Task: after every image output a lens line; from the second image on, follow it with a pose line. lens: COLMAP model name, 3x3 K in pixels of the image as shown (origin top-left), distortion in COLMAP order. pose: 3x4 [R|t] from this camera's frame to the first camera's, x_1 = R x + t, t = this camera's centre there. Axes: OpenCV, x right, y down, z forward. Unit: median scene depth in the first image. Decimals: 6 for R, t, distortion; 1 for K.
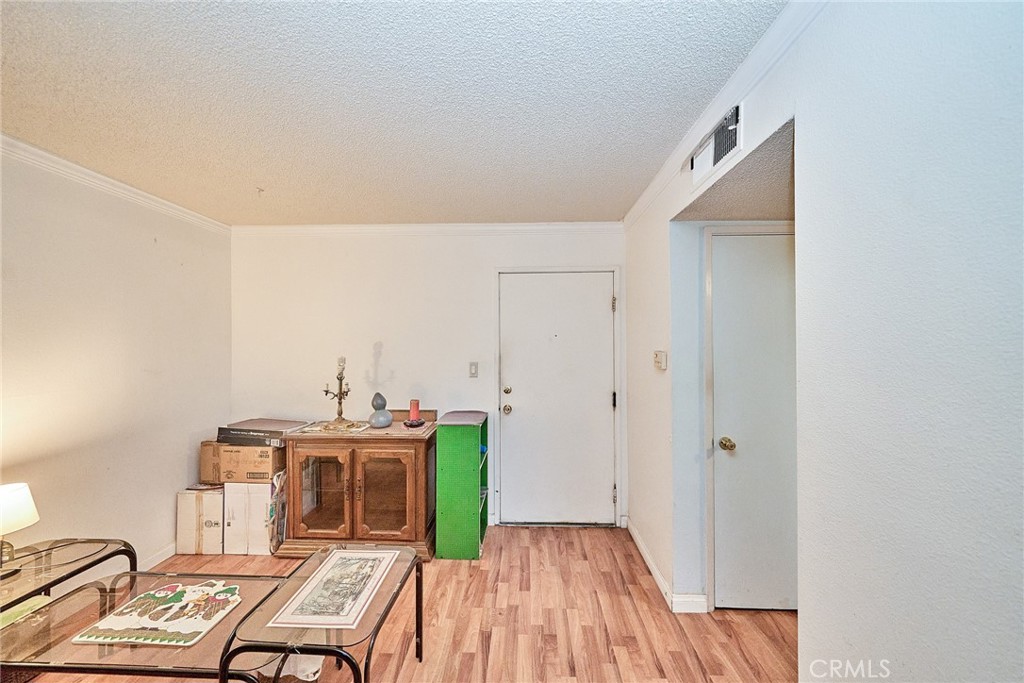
lens RADIAL K [[353.2, 0, 512.0], [0, 353.2, 341.5], [0, 0, 1]] dist [0.000032, -0.000025]
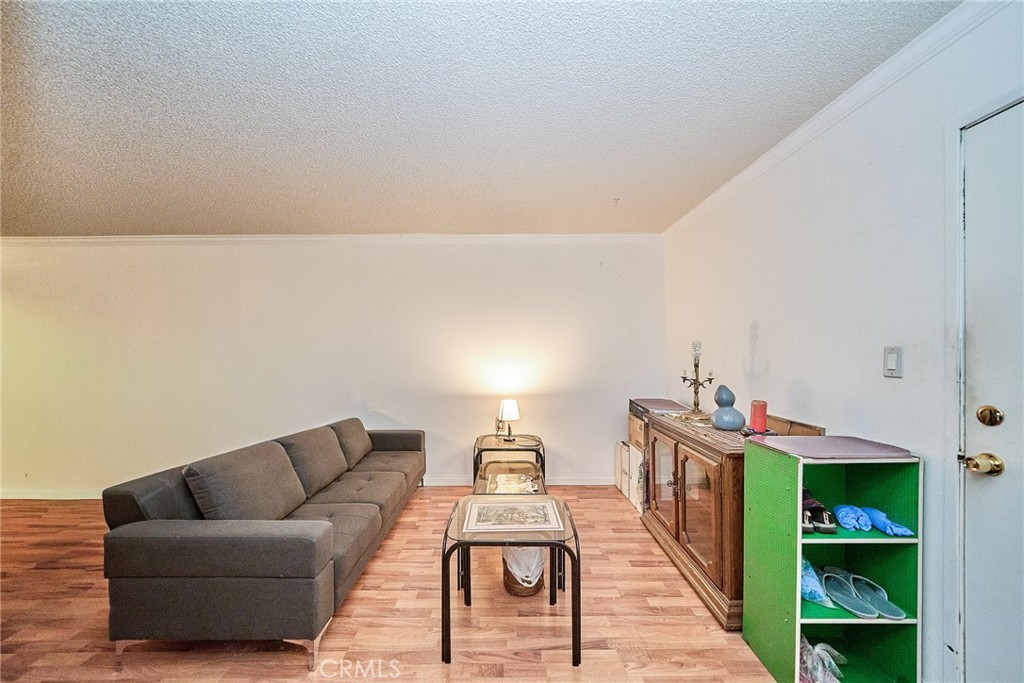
lens RADIAL K [[357.3, 0, 510.6], [0, 357.3, 353.7], [0, 0, 1]] dist [-0.001050, -0.000155]
pose [[0.040603, 0.008284, -0.999141, 0.396807], [0.017168, 0.999812, 0.008988, 0.060302], [0.999028, -0.017518, 0.040453, 0.501763]]
